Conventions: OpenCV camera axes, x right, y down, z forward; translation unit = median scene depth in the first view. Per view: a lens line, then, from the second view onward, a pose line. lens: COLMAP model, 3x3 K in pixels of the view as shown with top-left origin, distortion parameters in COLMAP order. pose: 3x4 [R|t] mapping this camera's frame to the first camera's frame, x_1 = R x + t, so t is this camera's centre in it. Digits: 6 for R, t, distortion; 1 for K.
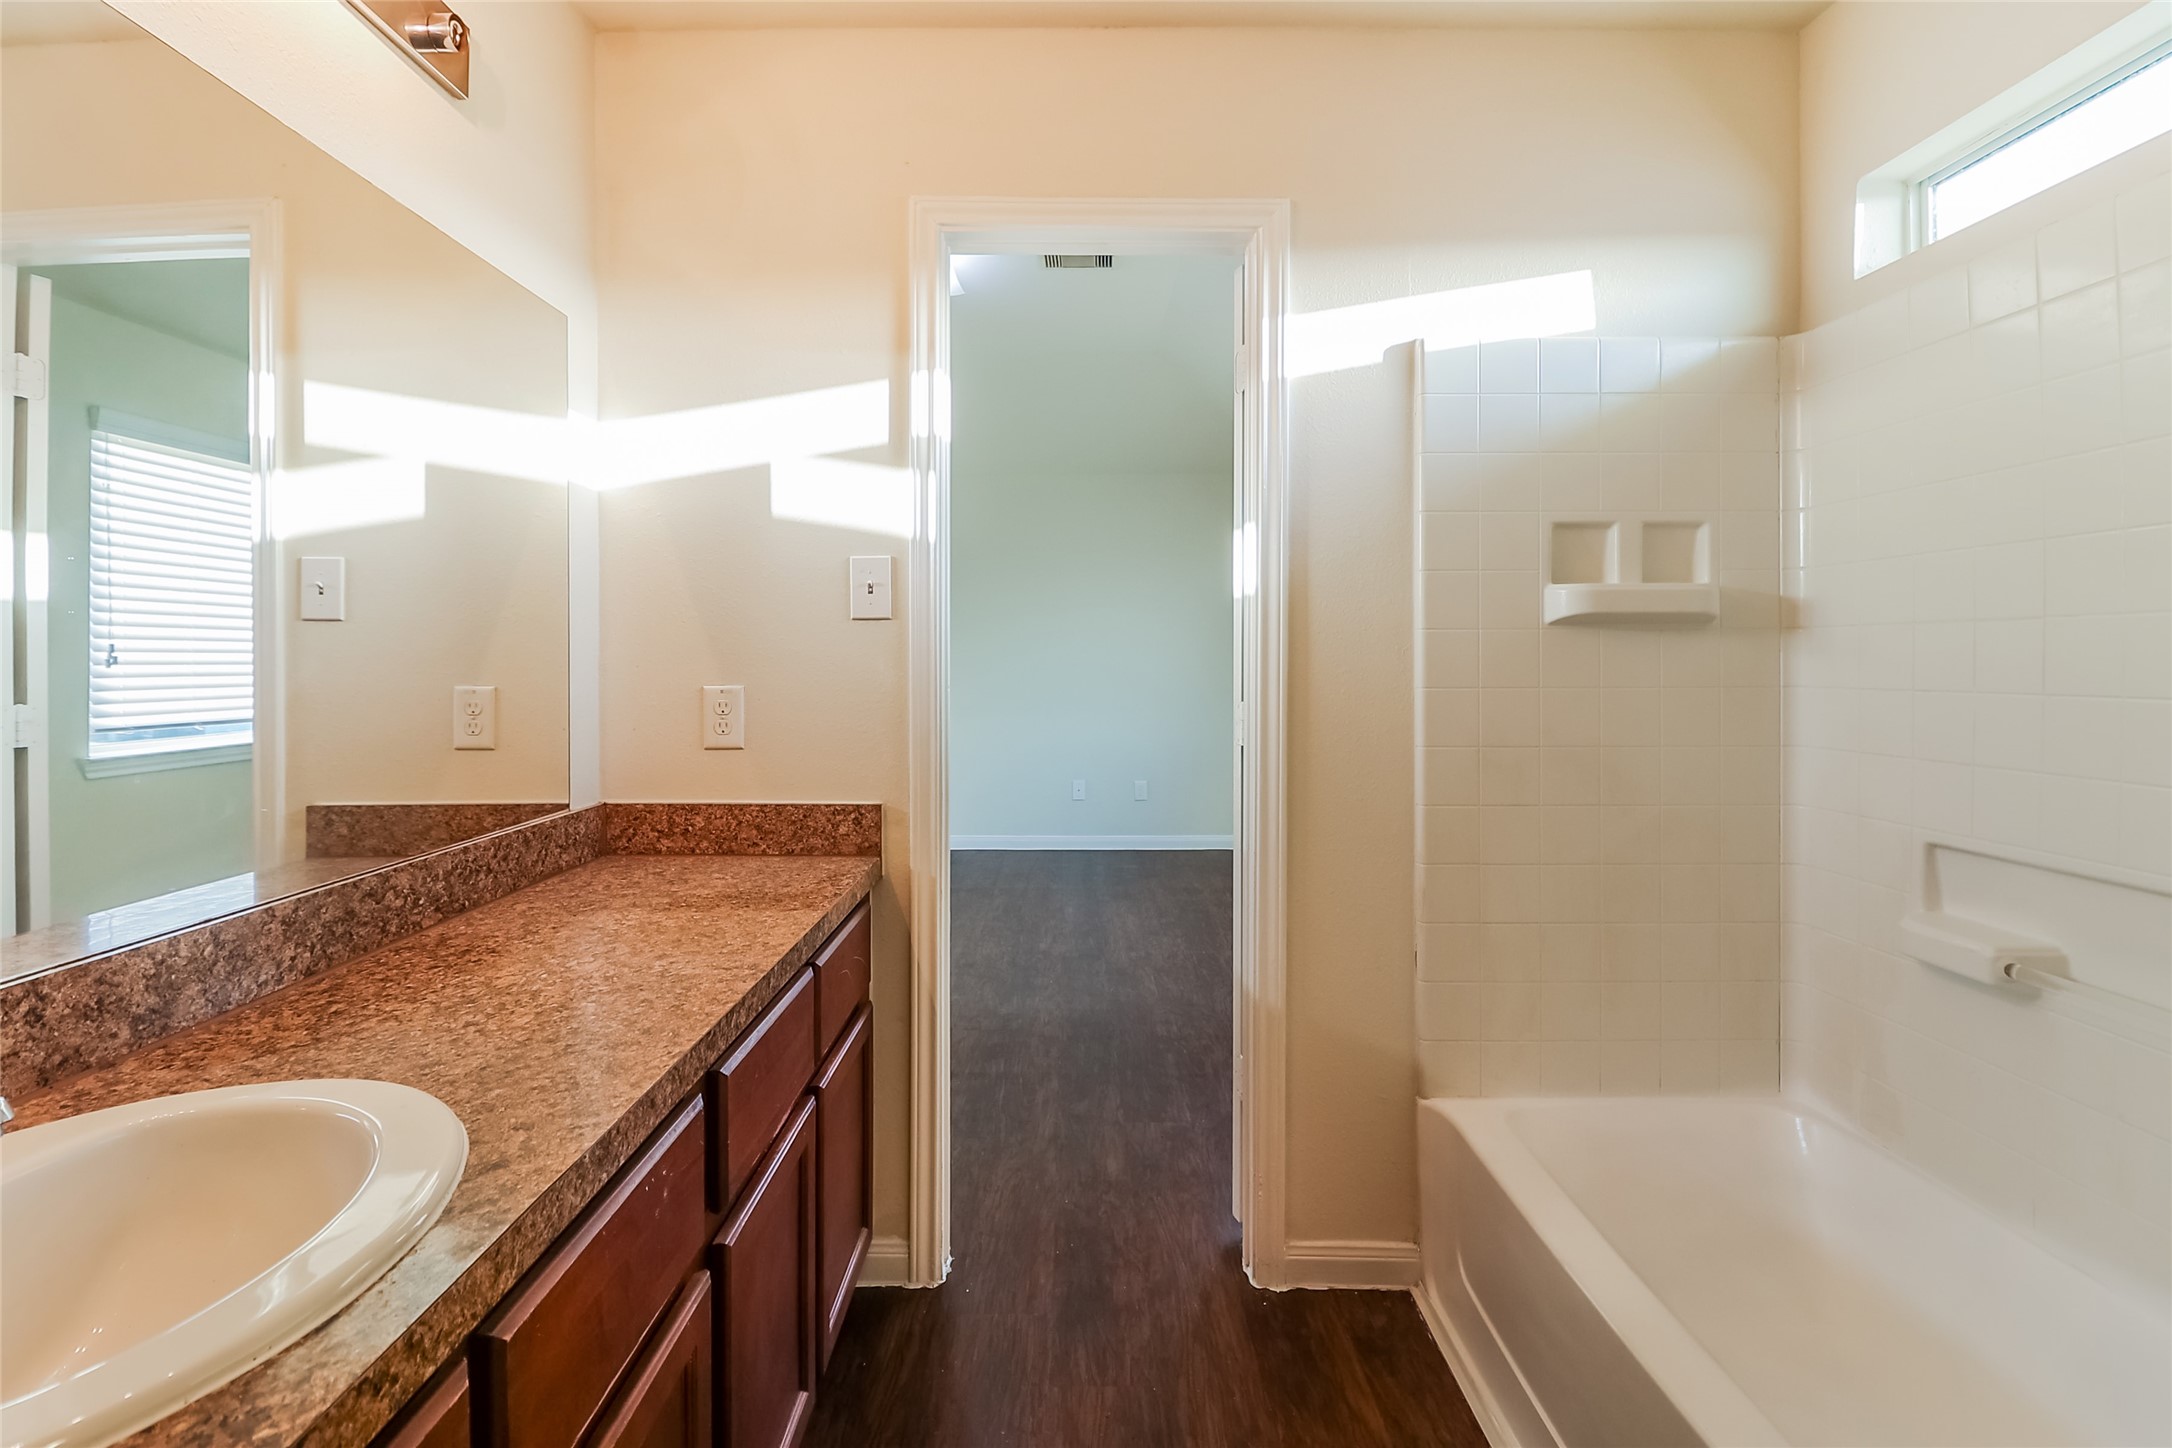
lens RADIAL K [[985.6, 0, 1086.0], [0, 985.6, 724.0], [0, 0, 1]] dist [-0.002020, -0.000364]
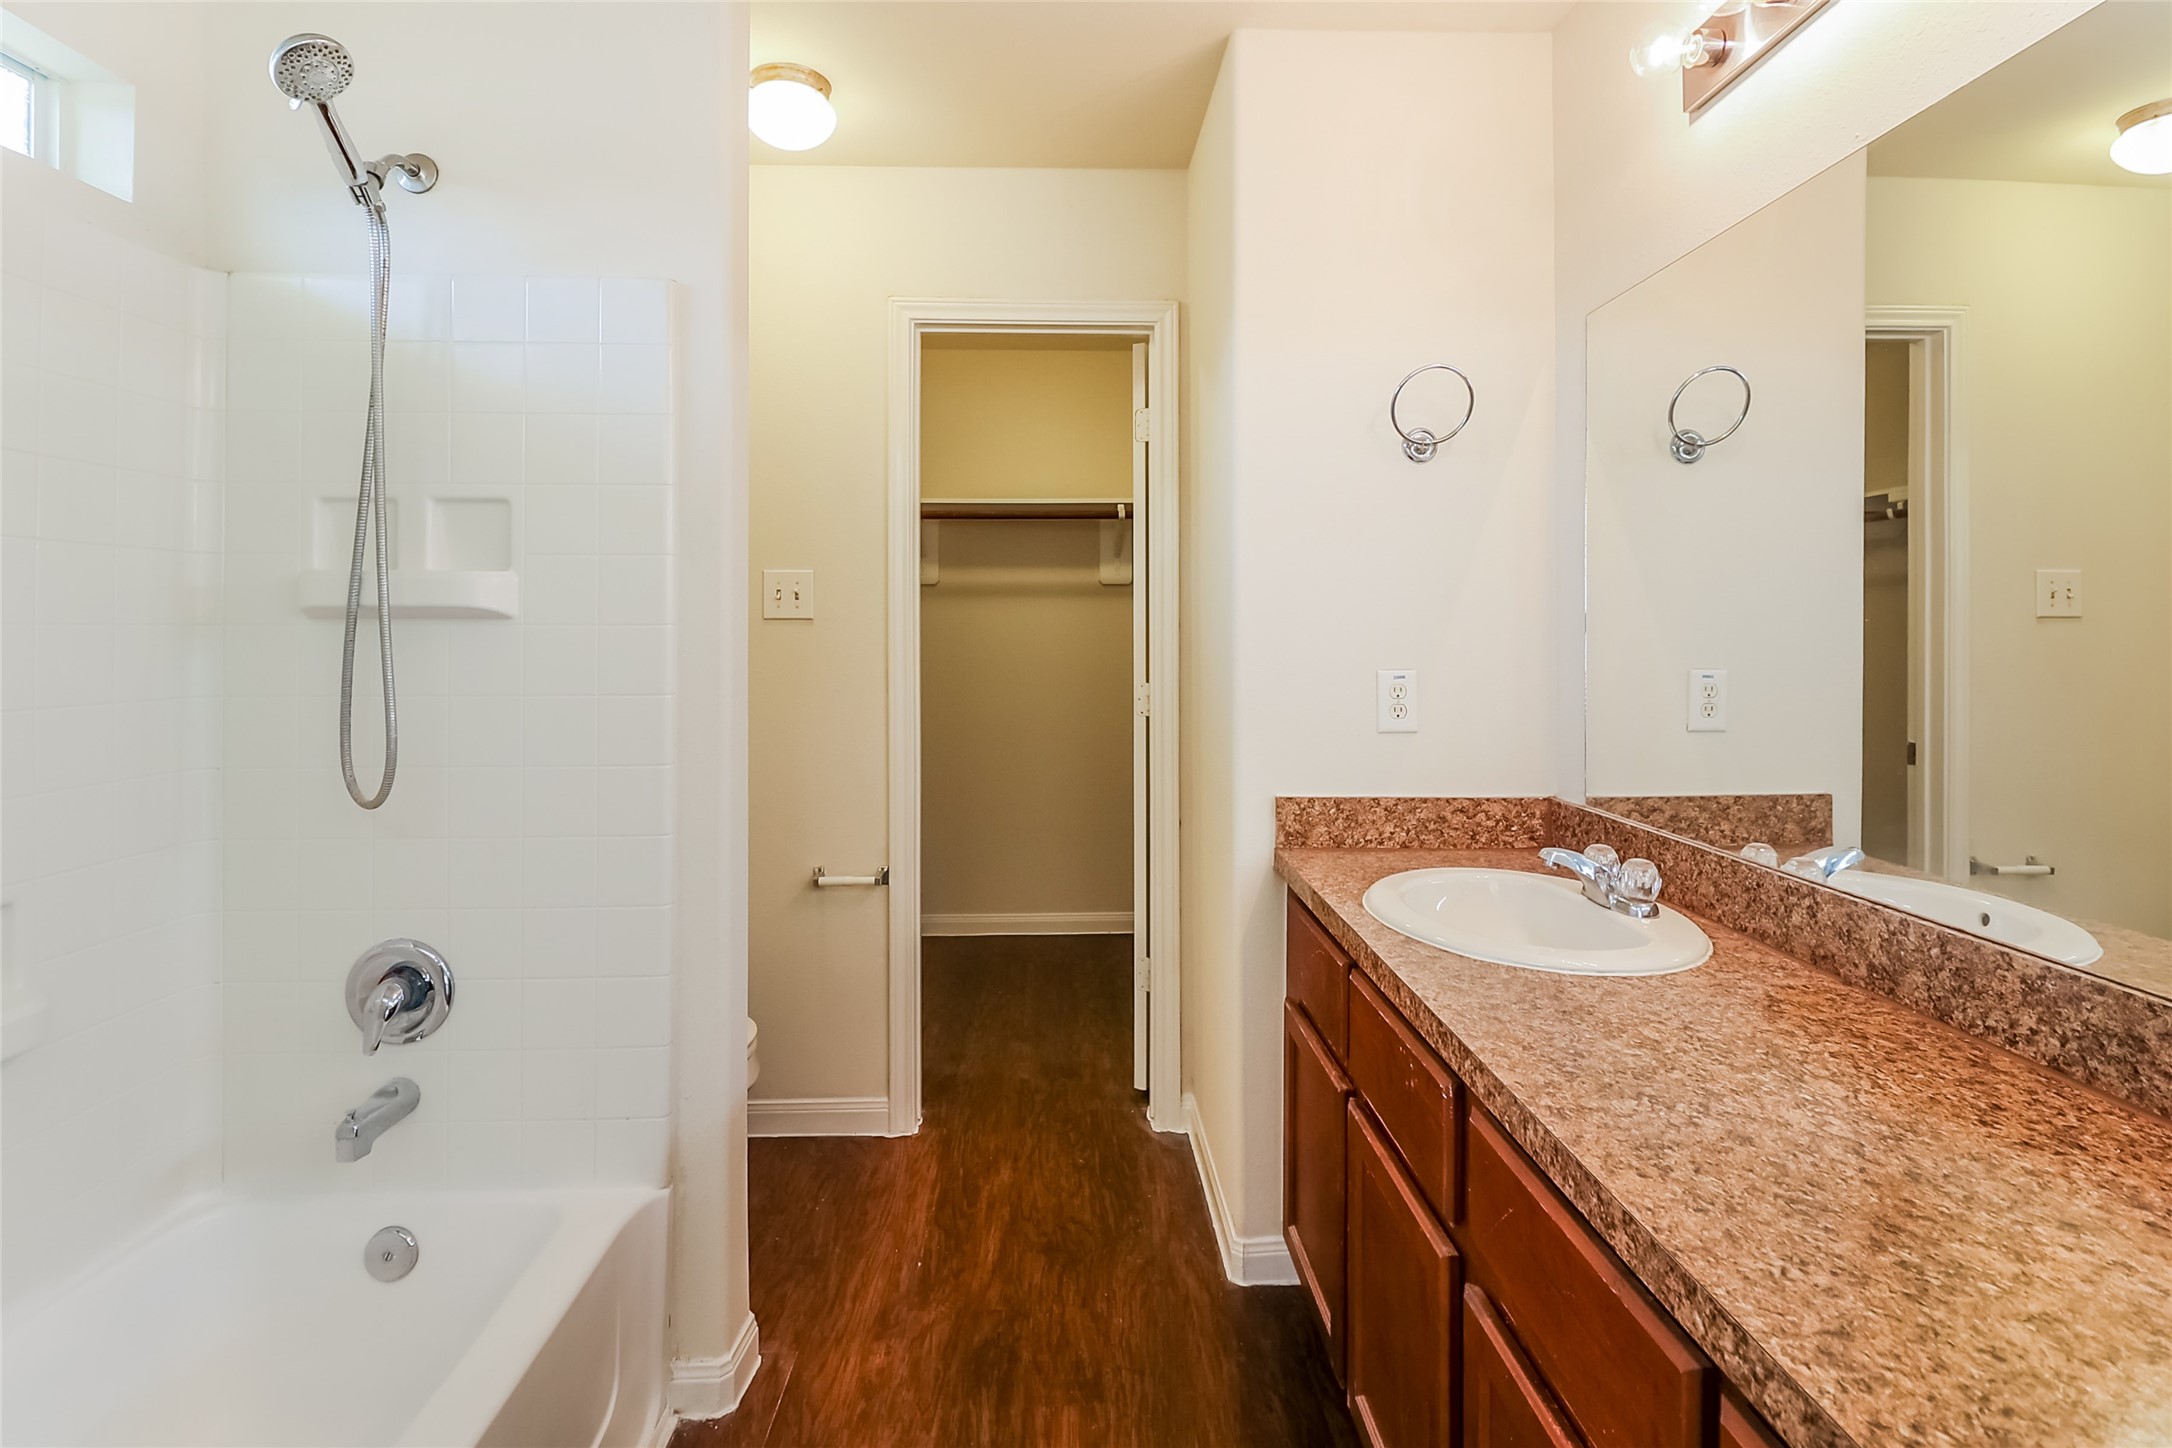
lens RADIAL K [[985.6, 0, 1086.0], [0, 985.6, 724.0], [0, 0, 1]] dist [-0.002020, -0.000364]
pose [[-0.999732, -0.009257, -0.021225, 0.013046], [-0.012514, 0.987224, 0.158845, -0.149948], [0.019484, 0.159068, -0.987075, 1.894498]]
